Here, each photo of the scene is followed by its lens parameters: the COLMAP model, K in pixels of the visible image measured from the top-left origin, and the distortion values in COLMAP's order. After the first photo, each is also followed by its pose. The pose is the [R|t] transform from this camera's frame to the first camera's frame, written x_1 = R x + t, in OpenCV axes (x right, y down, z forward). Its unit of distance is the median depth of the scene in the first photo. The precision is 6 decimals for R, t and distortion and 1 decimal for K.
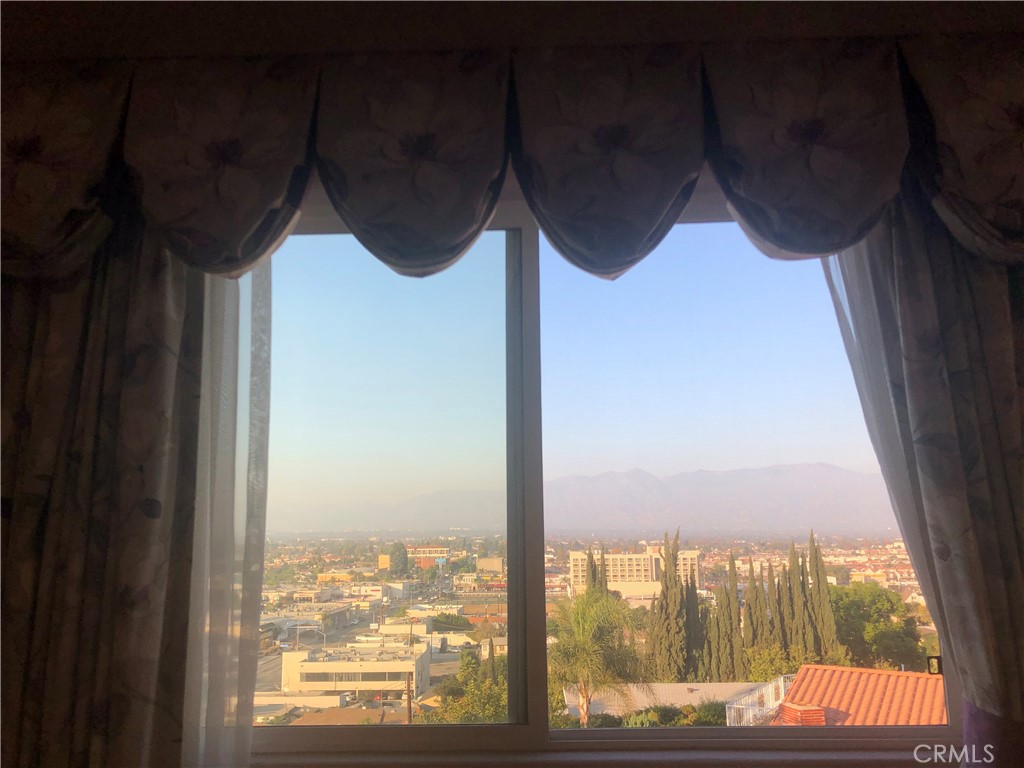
lens RADIAL K [[835.6, 0, 515.8], [0, 835.6, 379.5], [0, 0, 1]] dist [0.072036, -0.091364]
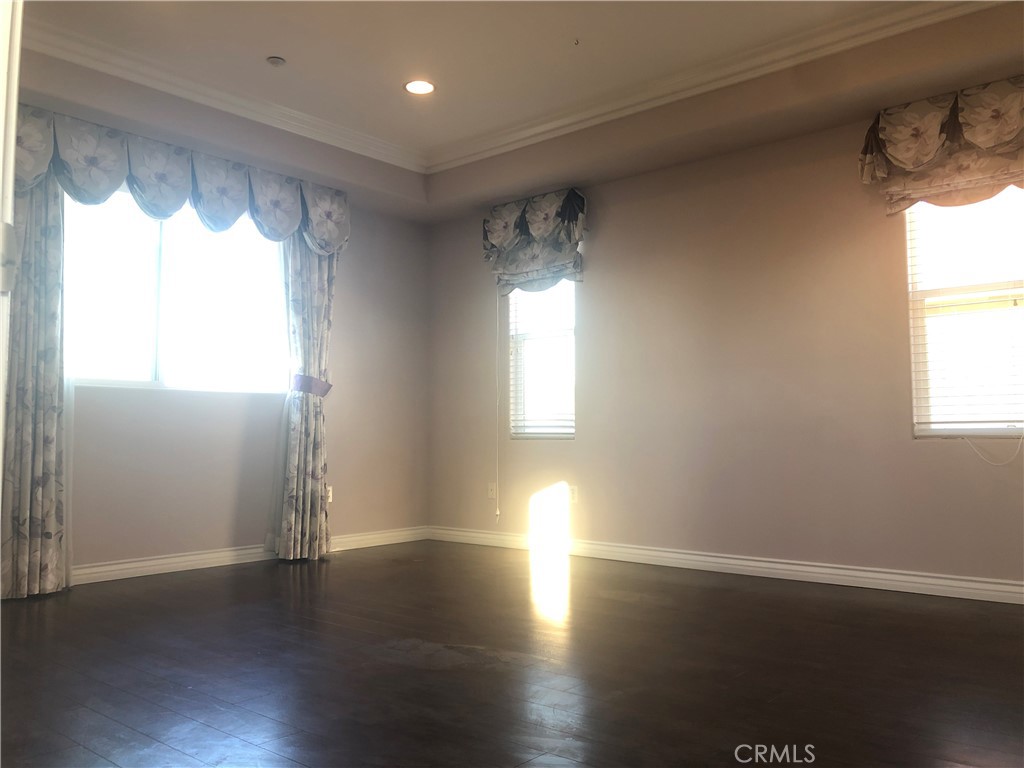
lens RADIAL K [[835.6, 0, 515.8], [0, 835.6, 379.5], [0, 0, 1]] dist [0.072036, -0.091364]
pose [[0.620518, 0.062636, 0.781687, -1.647485], [-0.147522, 0.988332, 0.037912, 0.127984], [-0.770191, -0.138841, 0.622518, -1.927448]]
